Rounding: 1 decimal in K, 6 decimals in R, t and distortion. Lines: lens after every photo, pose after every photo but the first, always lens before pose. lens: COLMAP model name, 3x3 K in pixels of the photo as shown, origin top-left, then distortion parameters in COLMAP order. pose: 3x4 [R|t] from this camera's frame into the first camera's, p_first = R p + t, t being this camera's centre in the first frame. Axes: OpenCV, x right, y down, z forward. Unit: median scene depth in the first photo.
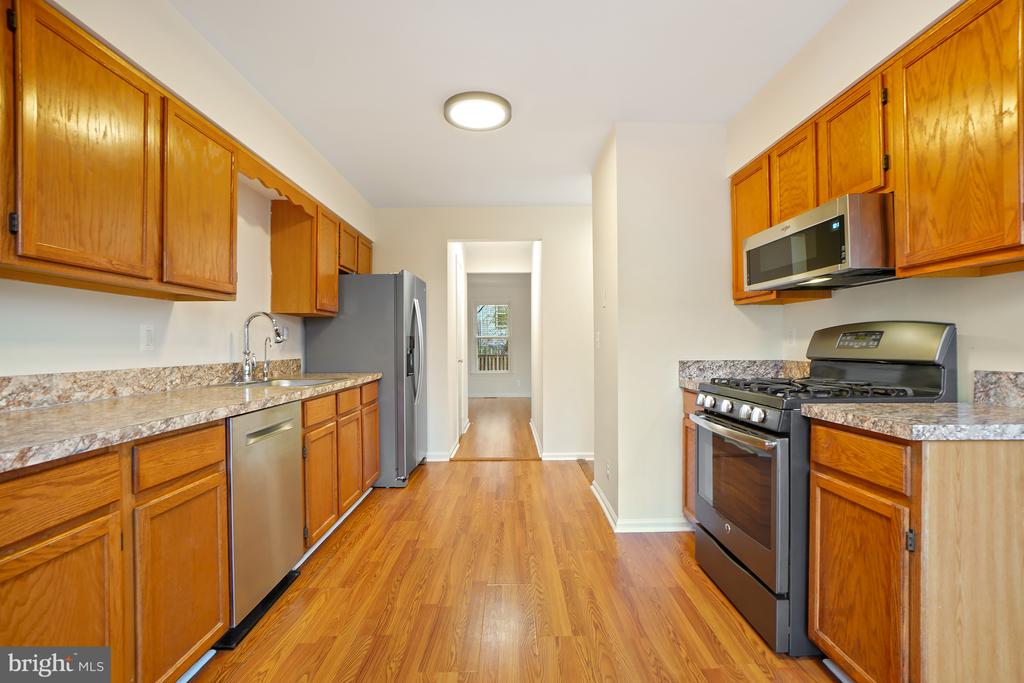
lens RADIAL K [[484.0, 0, 512.0], [0, 484.0, 341.5], [0, 0, 1]] dist [-0.062422, 0.027922]
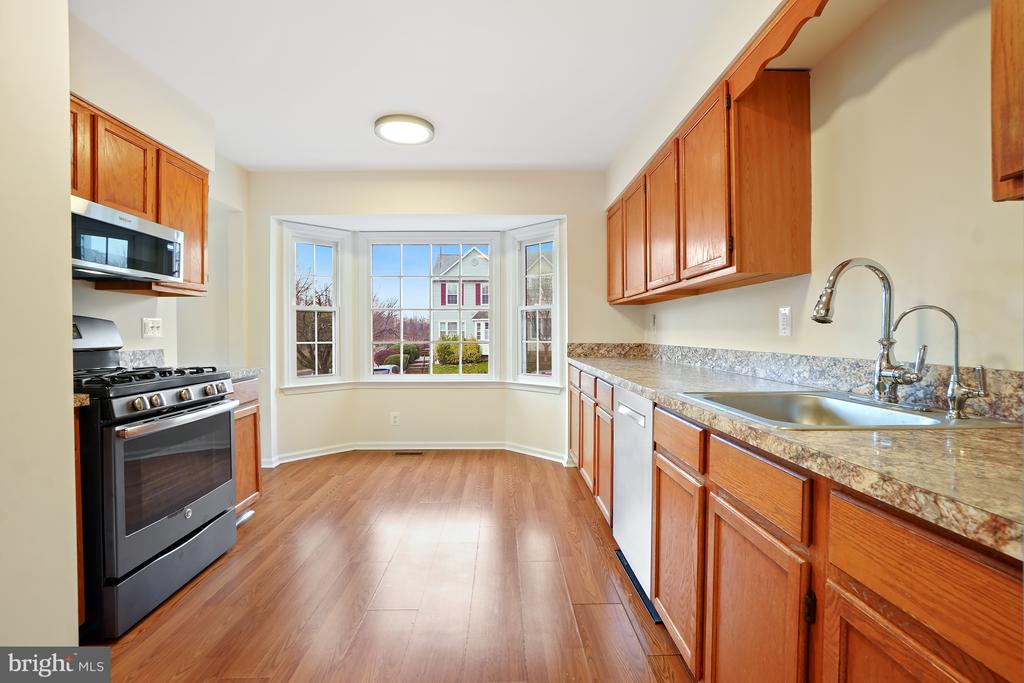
lens RADIAL K [[466.5, 0, 512.0], [0, 466.5, 341.5], [0, 0, 1]] dist [-0.062444, 0.025092]
pose [[-0.999834, 0.009890, -0.015316, -0.205842], [0.009775, 0.999924, 0.007555, 0.018643], [0.015389, 0.007404, -0.999854, 1.745130]]
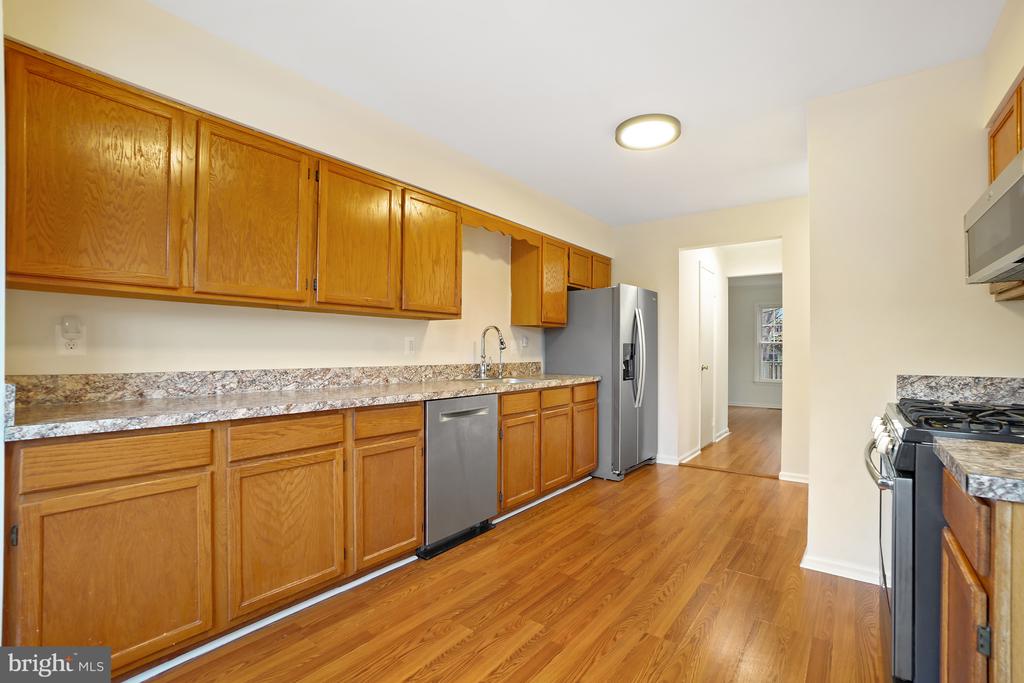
lens RADIAL K [[466.5, 0, 512.0], [0, 466.5, 341.5], [0, 0, 1]] dist [-0.062444, 0.025092]
pose [[0.796006, -0.002655, -0.605283, 0.356090], [-0.003507, 0.999953, -0.008997, -0.008325], [0.605279, 0.009285, 0.795959, 0.012044]]
